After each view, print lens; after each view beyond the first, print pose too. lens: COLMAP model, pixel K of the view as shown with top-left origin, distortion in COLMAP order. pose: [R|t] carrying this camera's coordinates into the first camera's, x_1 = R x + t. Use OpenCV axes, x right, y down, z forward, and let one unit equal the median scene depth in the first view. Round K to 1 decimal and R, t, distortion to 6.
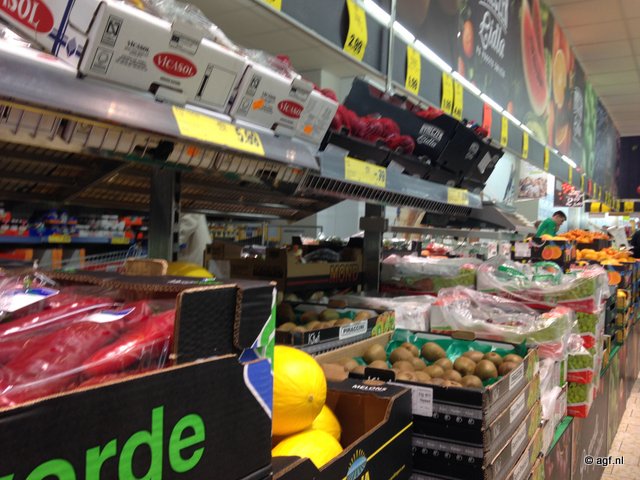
lens RADIAL K [[580.9, 0, 320.0], [0, 580.9, 240.0], [0, 0, 1]] dist [0.191502, -0.312001]
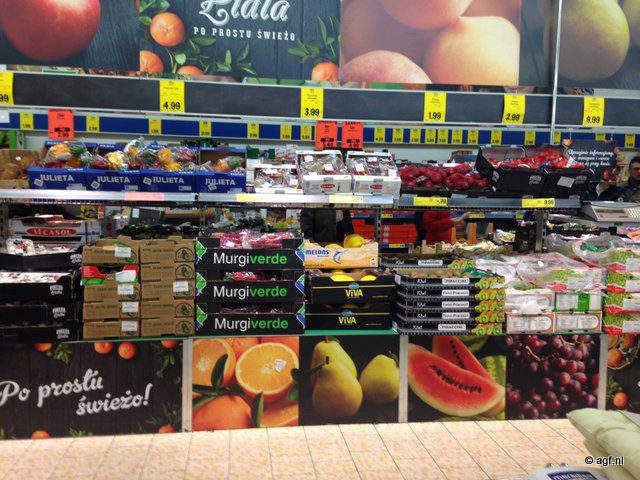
lens RADIAL K [[580.9, 0, 320.0], [0, 580.9, 240.0], [0, 0, 1]] dist [0.191502, -0.312001]
pose [[0.615797, 0.046124, -0.786554, 1.913216], [0.001402, 0.998219, 0.059634, -0.105639], [0.787904, -0.037825, 0.614635, -1.008770]]
